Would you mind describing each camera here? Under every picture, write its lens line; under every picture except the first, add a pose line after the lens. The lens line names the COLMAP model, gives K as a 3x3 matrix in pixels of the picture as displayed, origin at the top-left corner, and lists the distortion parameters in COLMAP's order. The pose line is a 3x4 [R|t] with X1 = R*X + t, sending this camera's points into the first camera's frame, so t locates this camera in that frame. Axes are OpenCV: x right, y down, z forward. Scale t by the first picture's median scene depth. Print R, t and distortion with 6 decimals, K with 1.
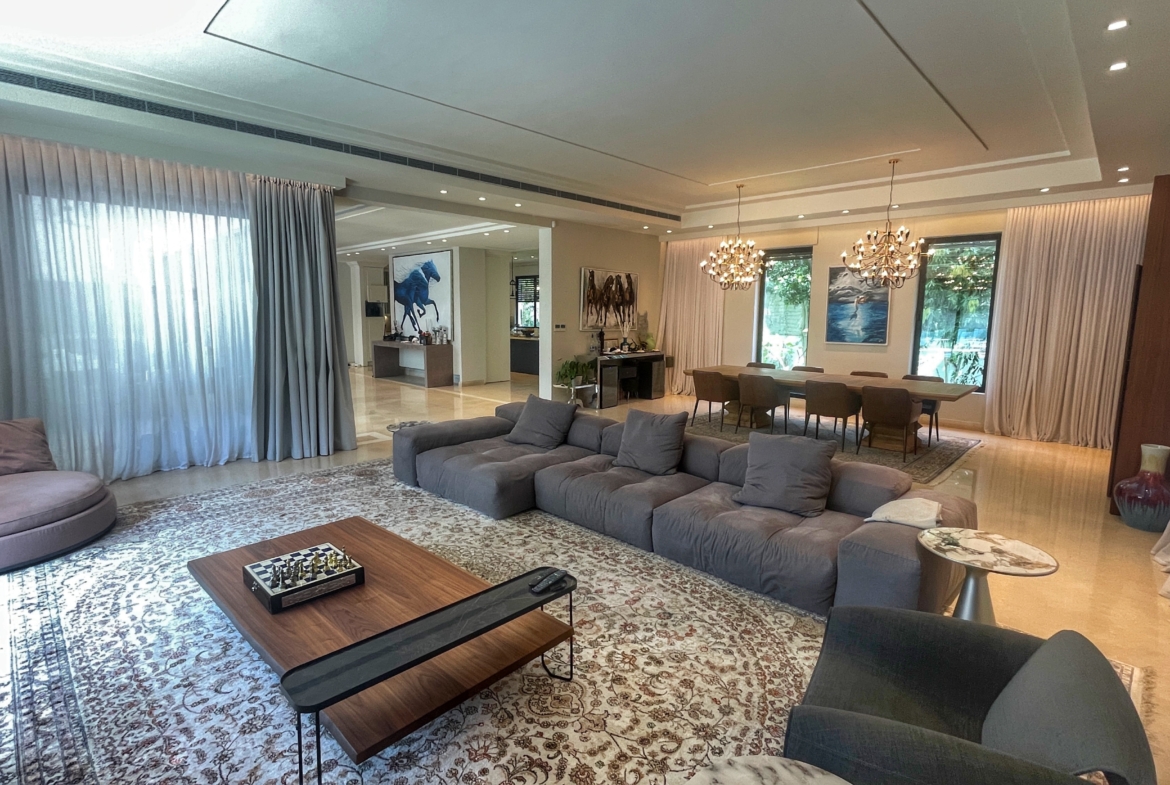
lens RADIAL K [[562.3, 0, 584.9], [0, 562.3, 384.4], [0, 0, 1]] dist [0.001583, -0.000108]
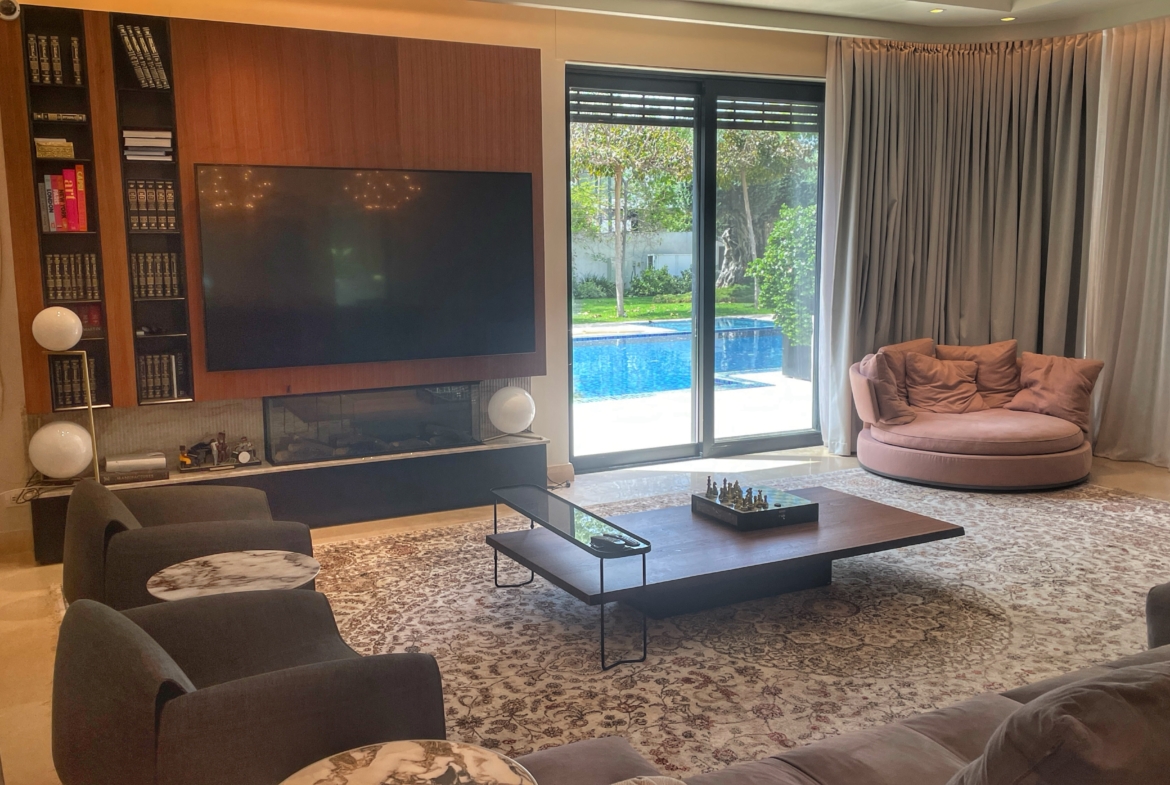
lens RADIAL K [[1048.5, 0, 585.6], [0, 1048.5, 392.0], [0, 0, 1]] dist [0.013153, 0.003613]
pose [[-0.312766, 0.131140, -0.940734, 1.325494], [-0.122100, 0.976654, 0.176742, -0.141571], [0.941950, 0.170142, -0.289452, 1.288363]]
